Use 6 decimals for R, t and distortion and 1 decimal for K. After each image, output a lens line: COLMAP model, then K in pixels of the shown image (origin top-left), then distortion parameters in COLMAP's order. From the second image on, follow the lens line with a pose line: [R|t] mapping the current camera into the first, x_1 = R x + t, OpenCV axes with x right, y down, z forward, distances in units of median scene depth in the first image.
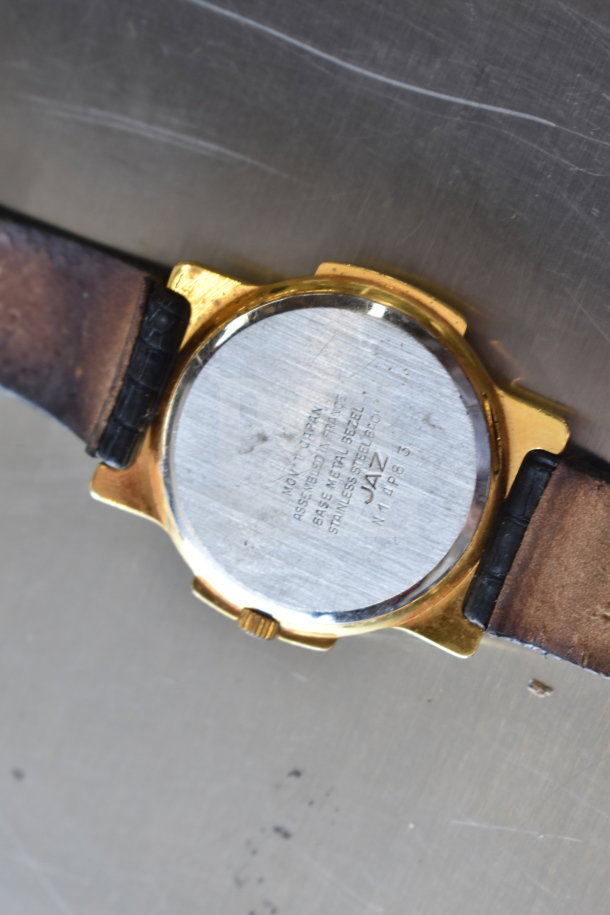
lens RADIAL K [[2113.6, 0, 305.0], [0, 2113.6, 457.5], [0, 0, 1]] dist [-0.002384, 0.171312]
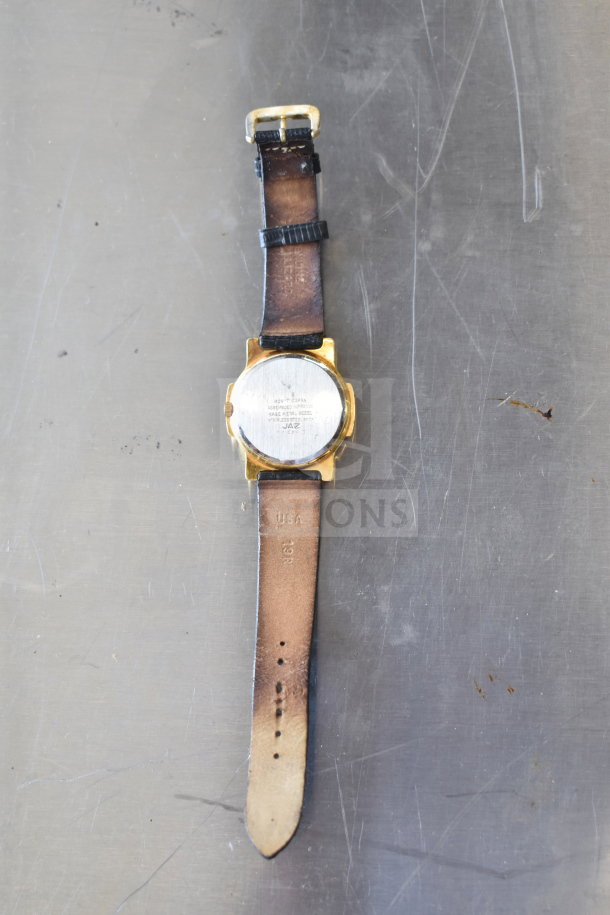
lens RADIAL K [[1489.3, 0, 305.0], [0, 1489.3, 457.5], [0, 0, 1]] dist [-0.013539, -0.016942]
pose [[0.370631, 0.926225, 0.068843, -0.063397], [-0.918162, 0.376562, -0.123207, 0.262886], [-0.140041, -0.017544, 0.989990, -1.068773]]
